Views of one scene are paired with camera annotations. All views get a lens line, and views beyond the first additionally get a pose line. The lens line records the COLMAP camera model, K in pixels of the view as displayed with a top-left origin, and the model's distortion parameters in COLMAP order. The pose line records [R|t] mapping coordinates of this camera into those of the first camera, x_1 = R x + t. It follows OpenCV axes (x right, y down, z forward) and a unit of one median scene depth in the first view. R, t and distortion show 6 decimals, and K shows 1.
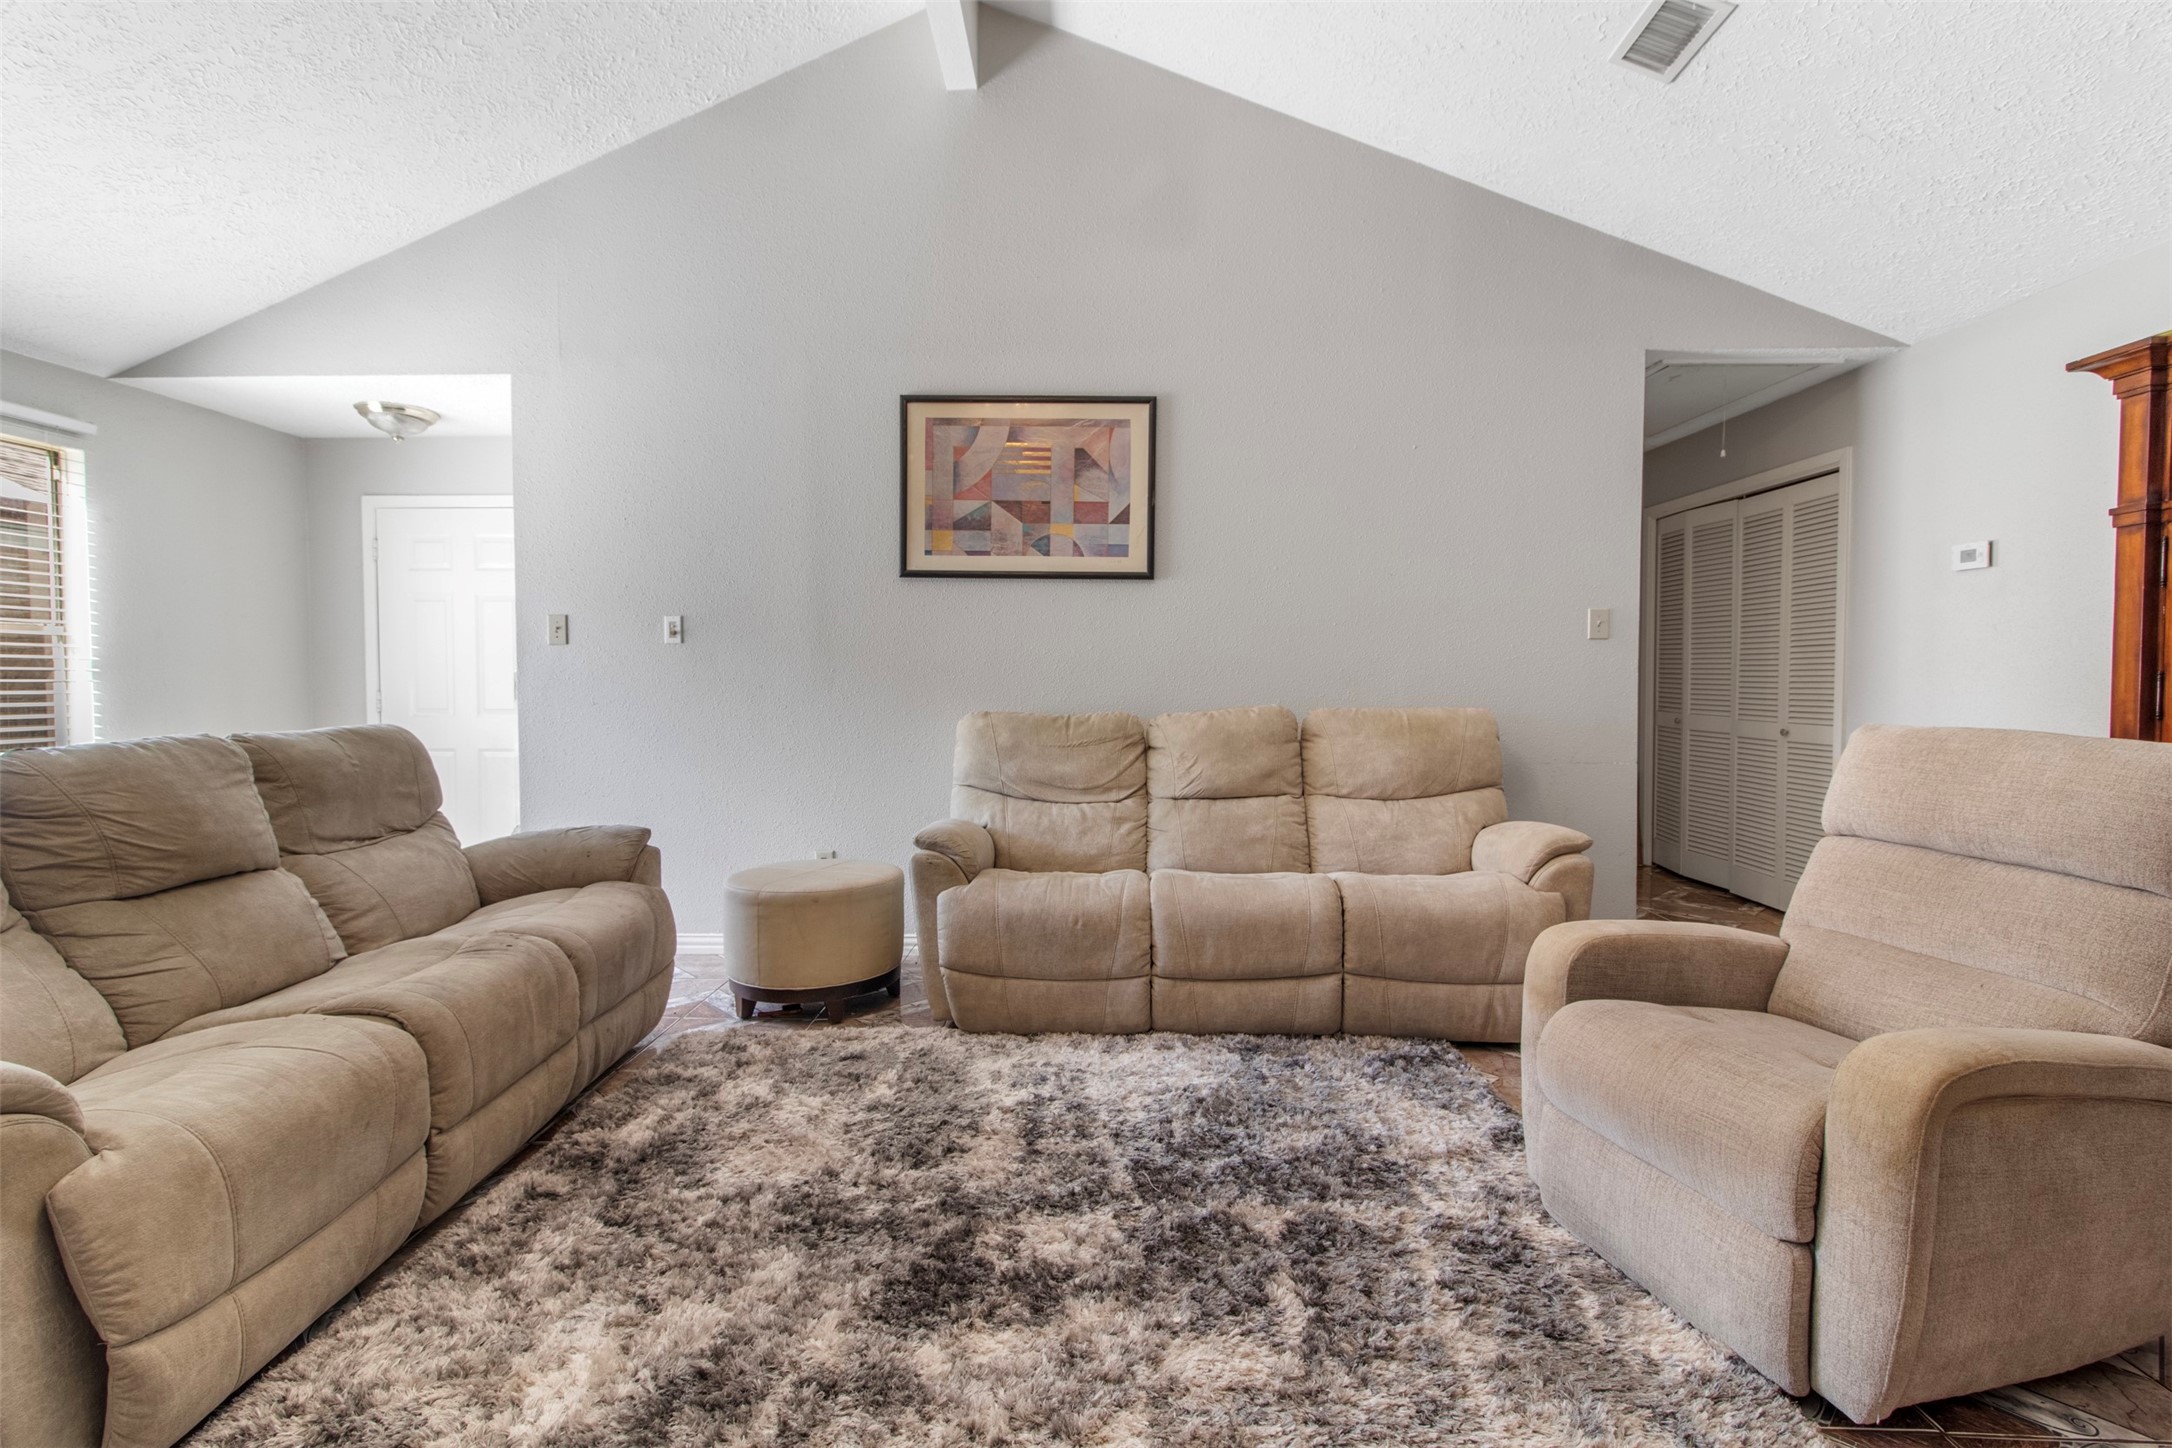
lens RADIAL K [[1003.5, 0, 1081.8], [0, 1003.5, 712.4], [0, 0, 1]] dist [0.000522, 0.000020]
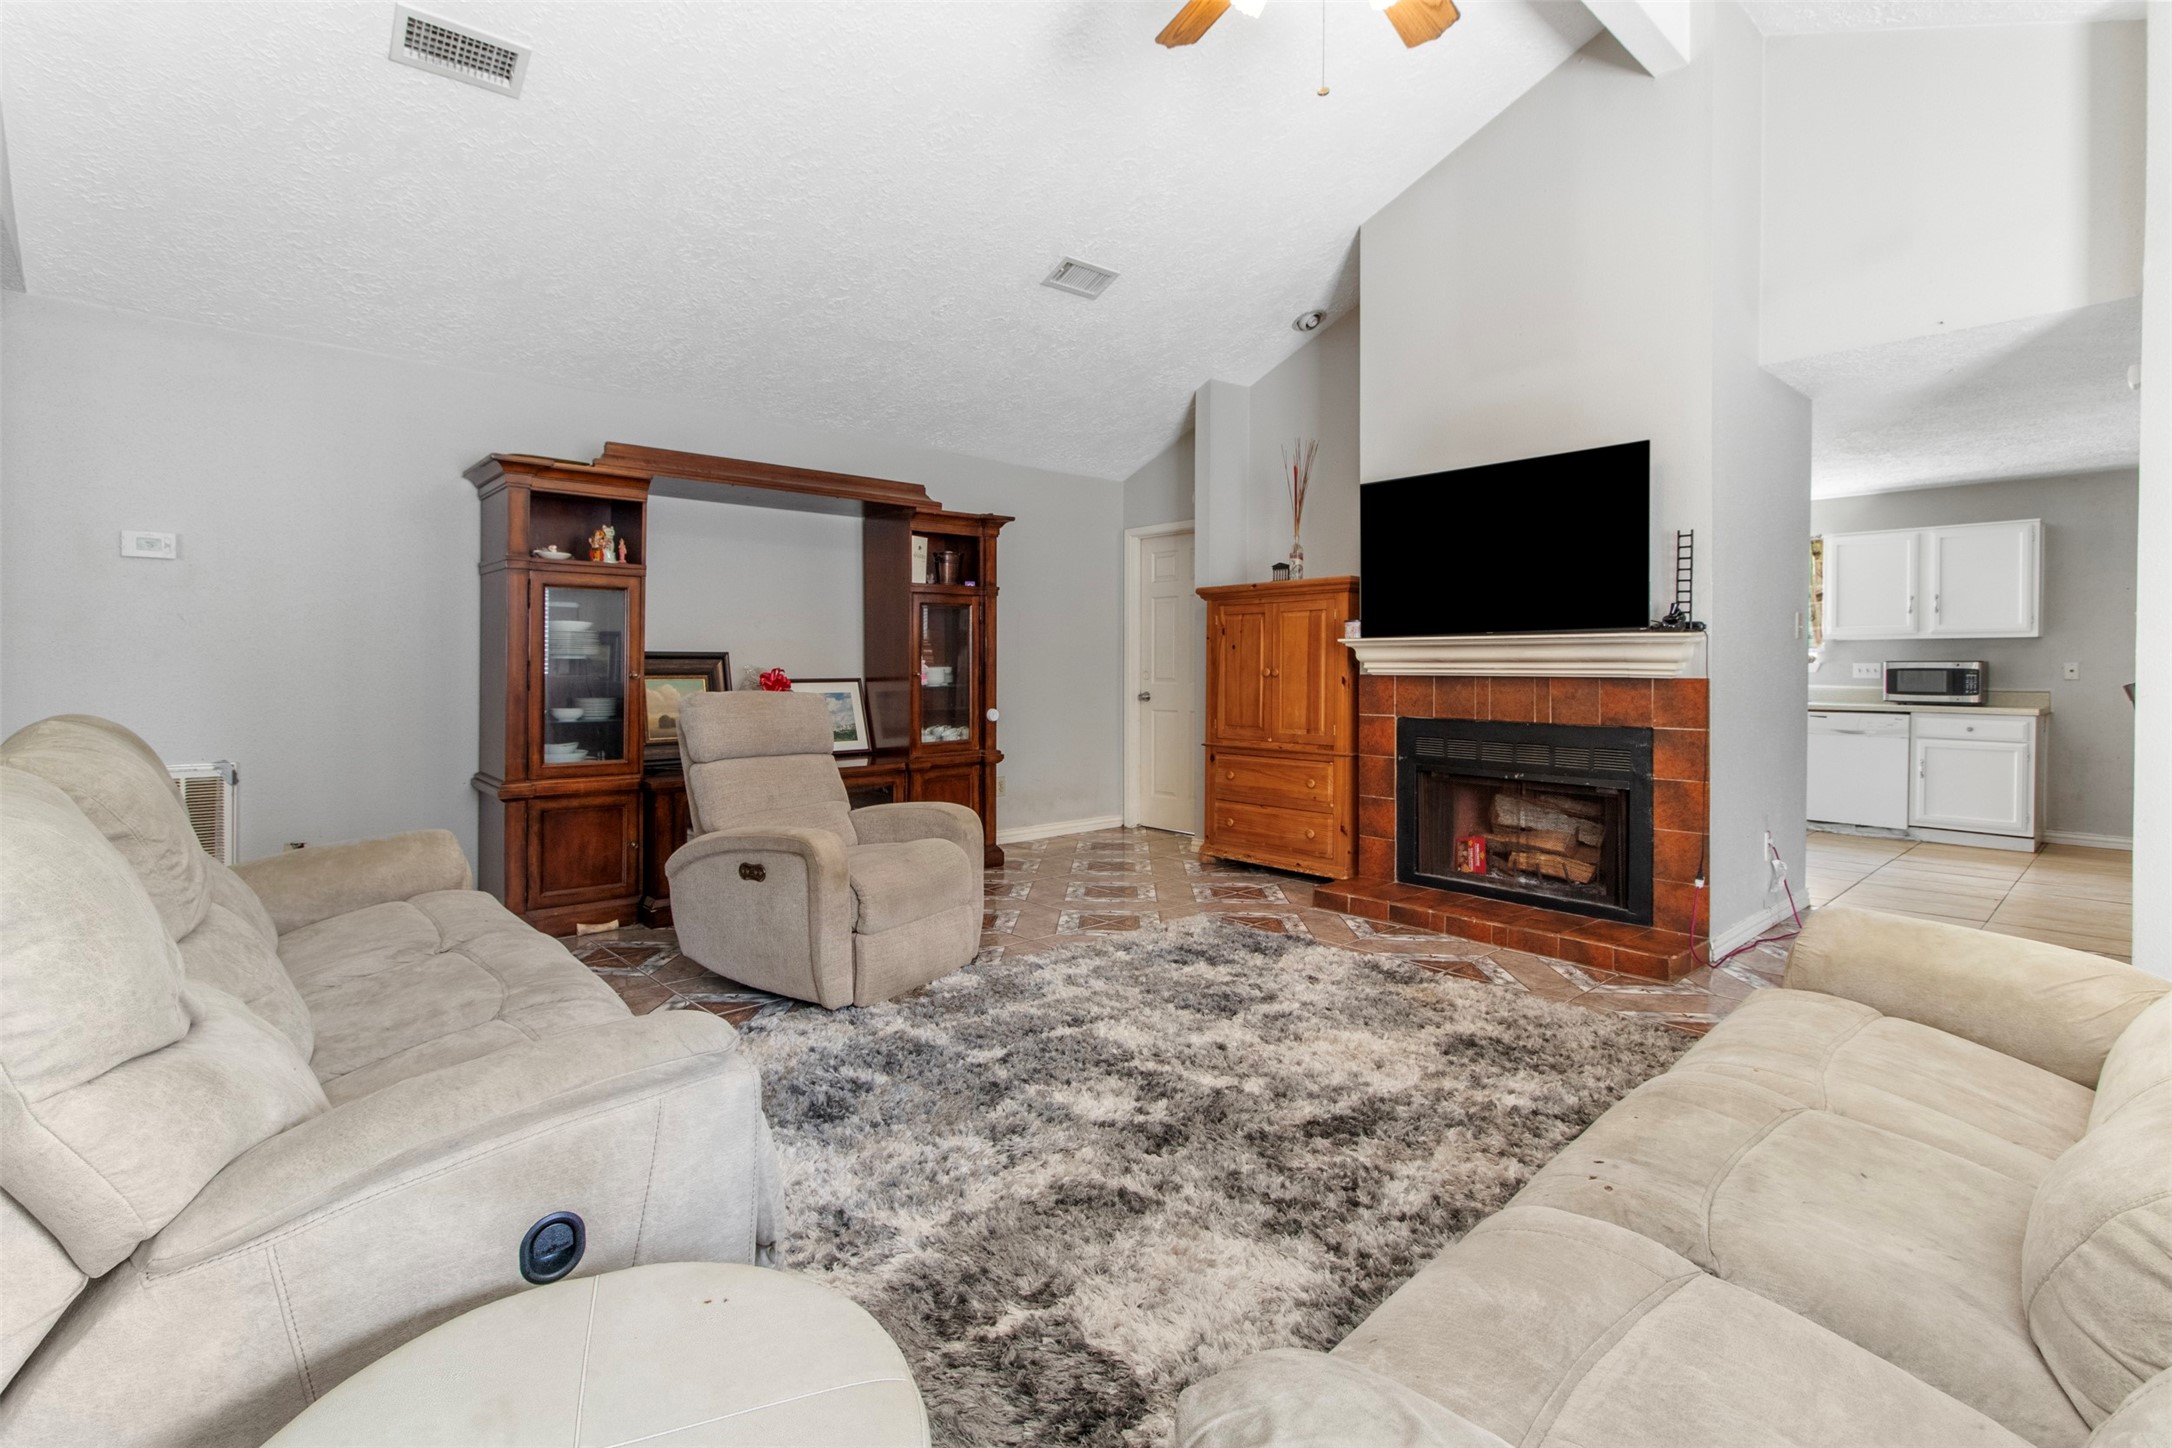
lens RADIAL K [[989.1, 0, 1079.8], [0, 989.1, 672.9], [0, 0, 1]] dist [0.000511, 0.000122]
pose [[-0.689260, -0.002510, 0.724510, -0.487253], [0.026148, 0.999256, 0.028338, -0.028722], [-0.724042, 0.038477, -0.688682, 1.007115]]
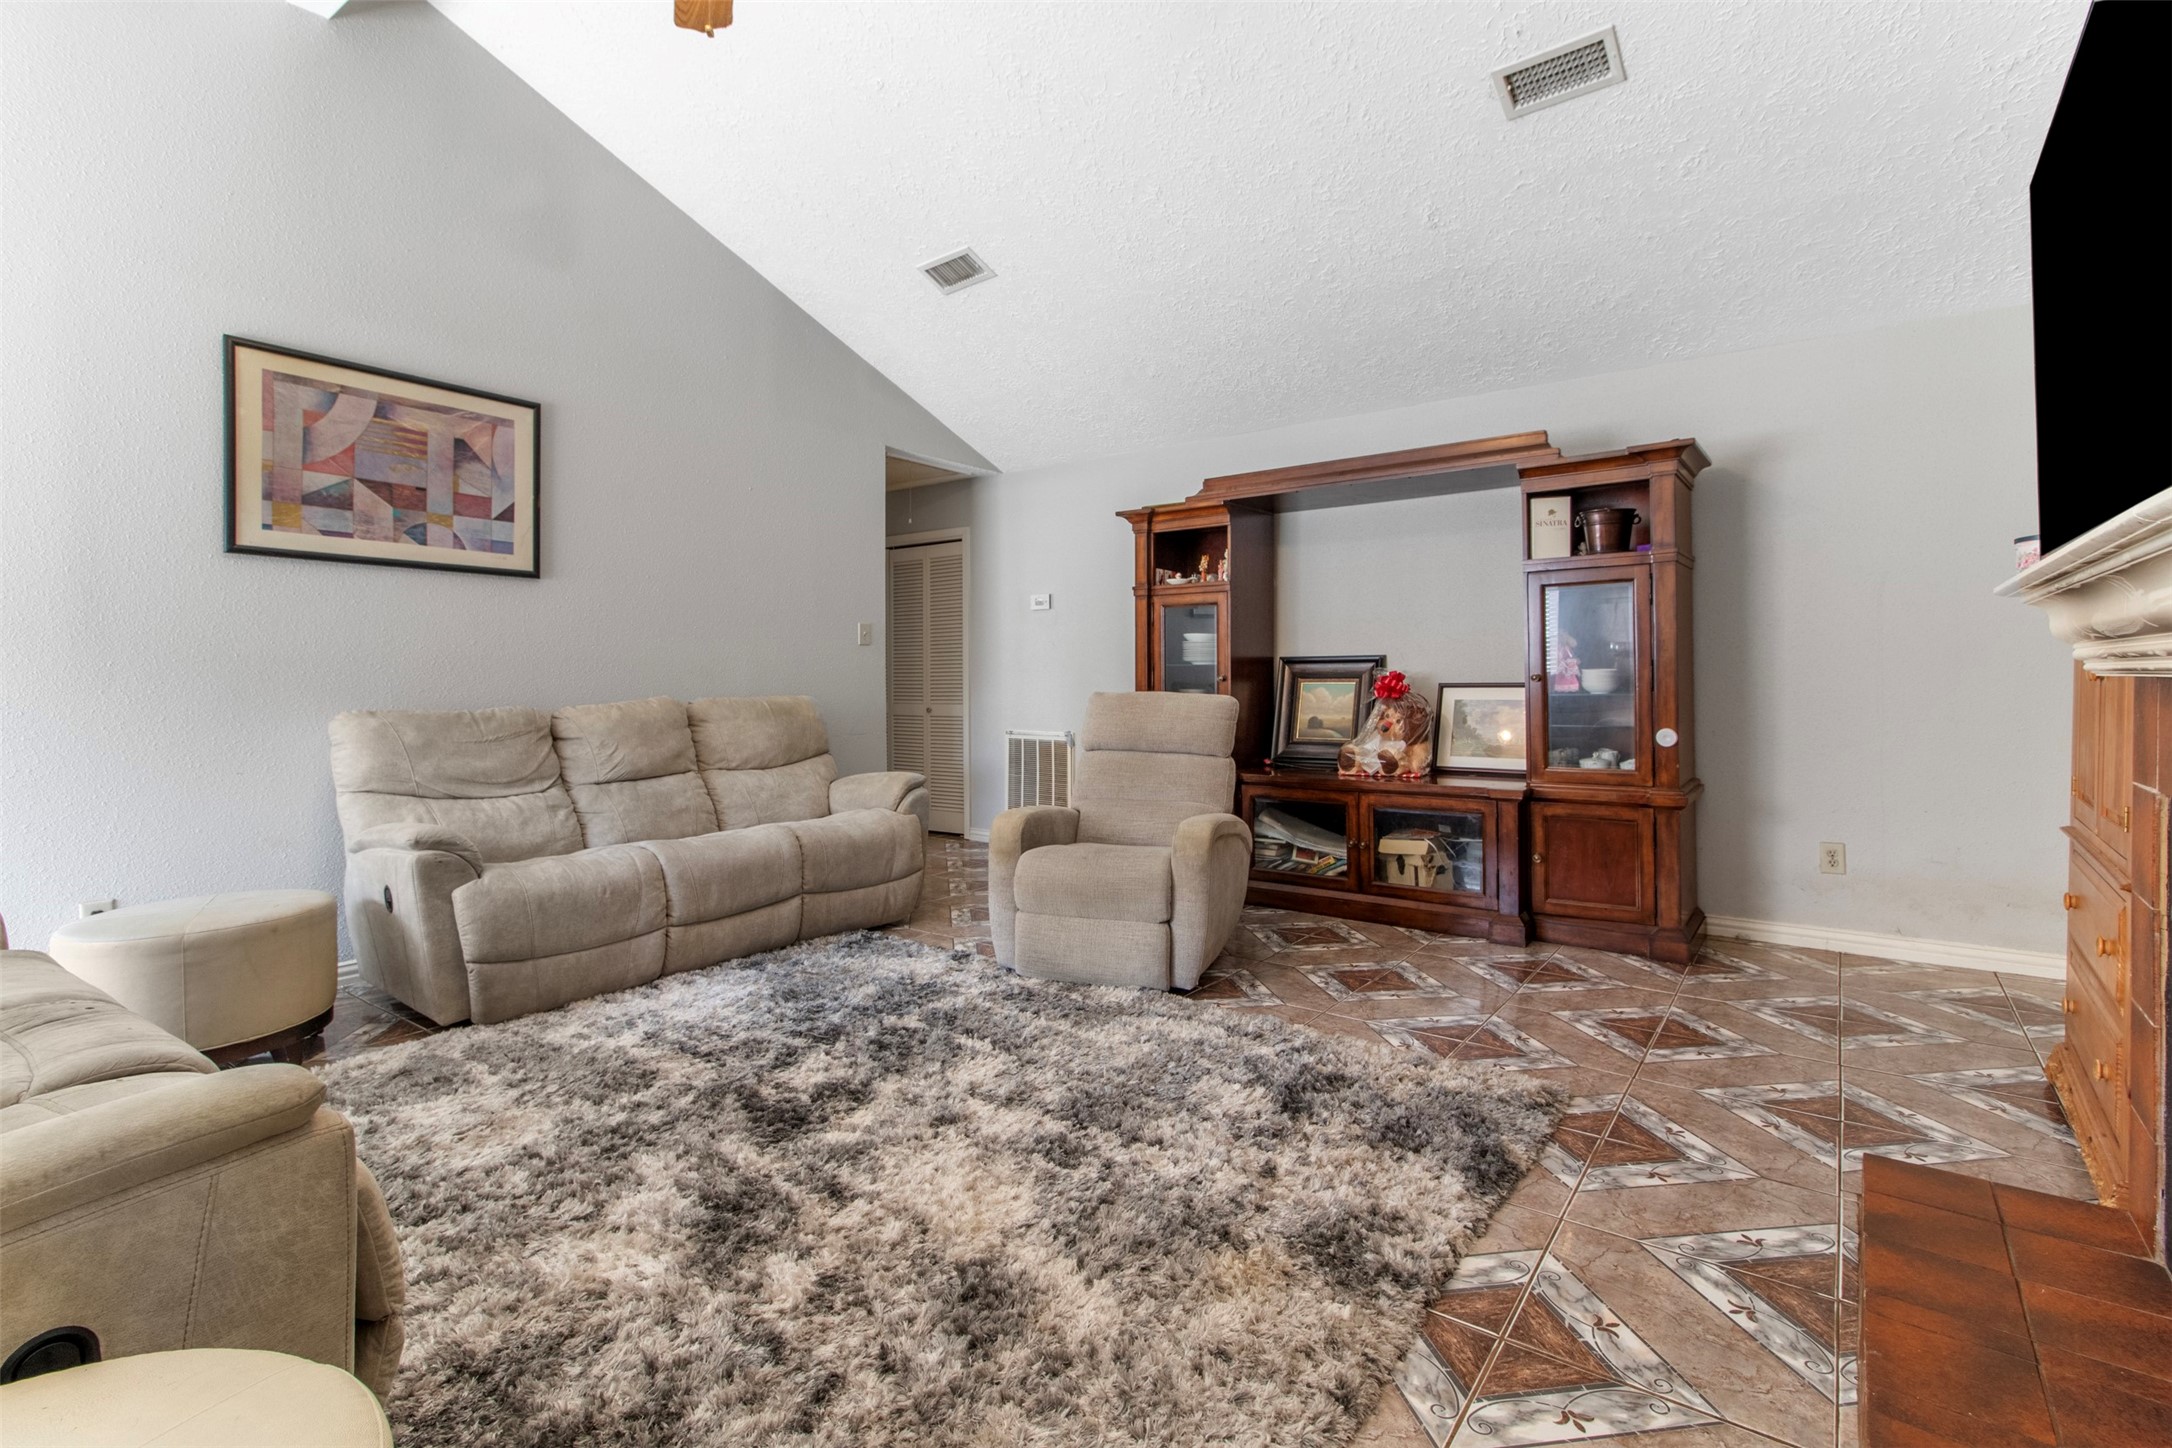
lens RADIAL K [[1004.0, 0, 1079.5], [0, 1004.0, 702.2], [0, 0, 1]] dist [-0.000070, 0.000395]
pose [[0.578705, -0.025135, 0.815150, -0.494107], [0.036507, 0.999321, 0.004896, 0.011799], [-0.814720, 0.026926, 0.579230, -0.058095]]
